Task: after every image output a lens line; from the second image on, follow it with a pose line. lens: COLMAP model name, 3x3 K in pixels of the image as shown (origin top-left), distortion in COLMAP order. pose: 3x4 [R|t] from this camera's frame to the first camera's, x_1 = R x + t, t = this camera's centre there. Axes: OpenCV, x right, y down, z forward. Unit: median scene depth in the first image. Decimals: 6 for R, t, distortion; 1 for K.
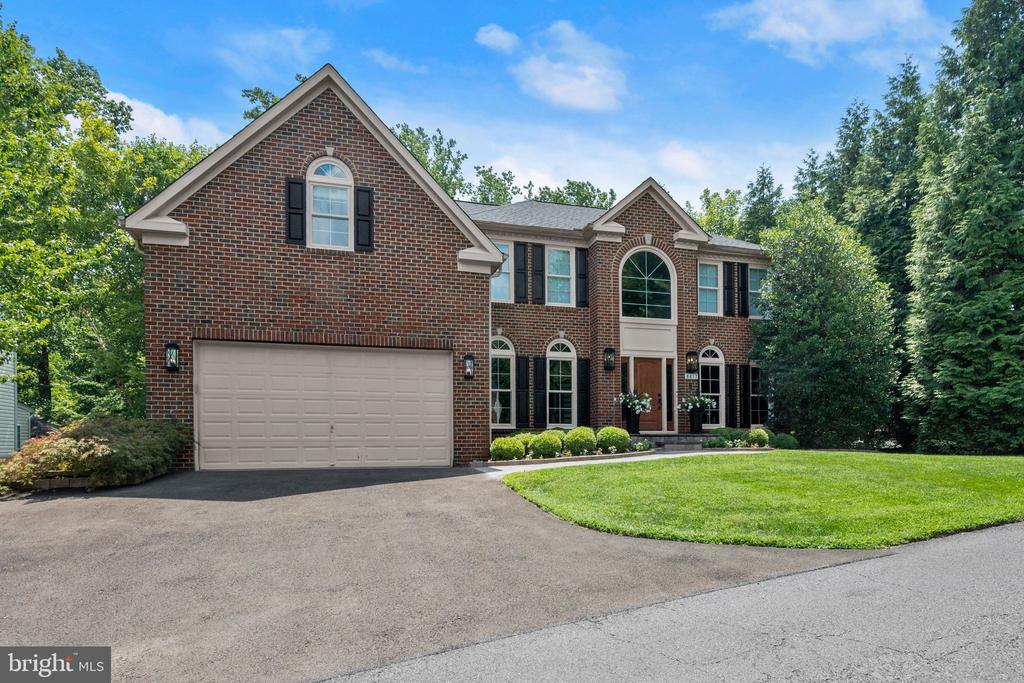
lens RADIAL K [[468.1, 0, 470.9], [0, 468.1, 434.2], [0, 0, 1]] dist [-0.000595, -0.000983]
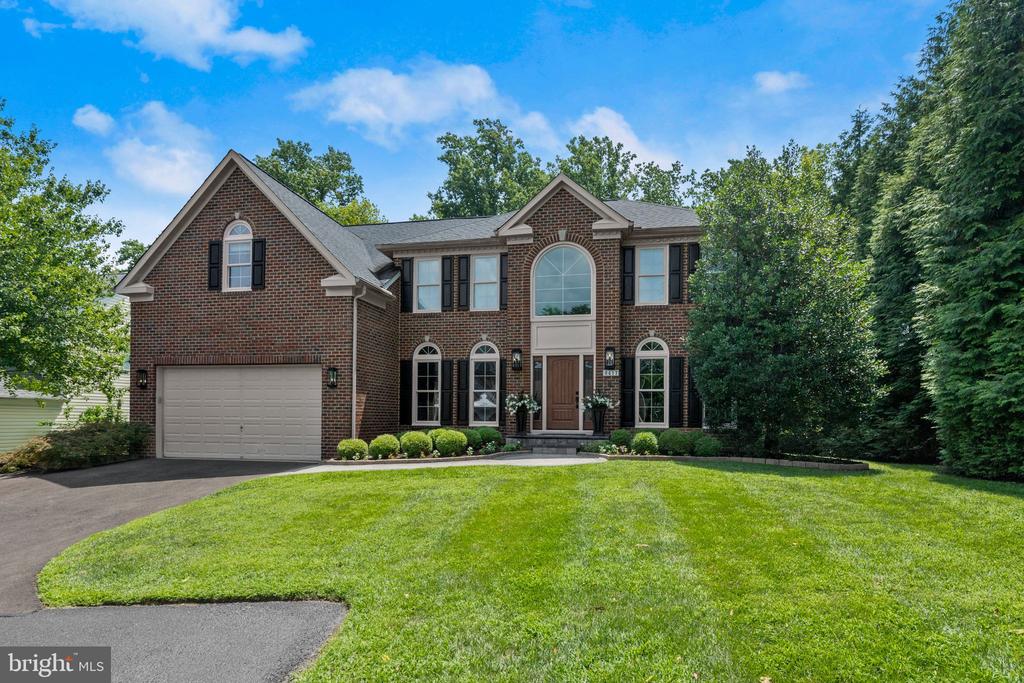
lens RADIAL K [[409.0, 0, 514.4], [0, 409.0, 411.0], [0, 0, 1]] dist [-0.001481, -0.000152]
pose [[0.931557, 0.004456, -0.363568, 0.681006], [-0.003463, 0.999988, 0.003383, -0.056020], [0.363579, -0.001892, 0.931562, 0.182019]]
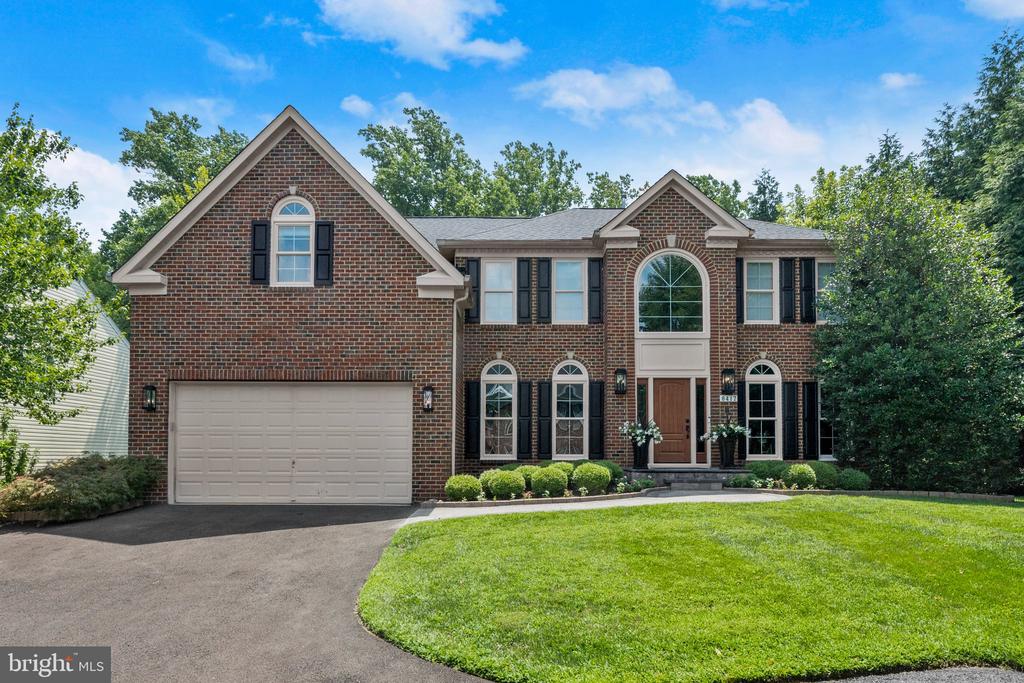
lens RADIAL K [[468.1, 0, 488.6], [0, 468.1, 440.4], [0, 0, 1]] dist [-0.000595, -0.000983]
pose [[0.973016, -0.000680, -0.230736, 0.283602], [-0.002556, 0.999903, -0.013727, -0.040963], [0.230722, 0.013946, 0.972920, 0.097783]]
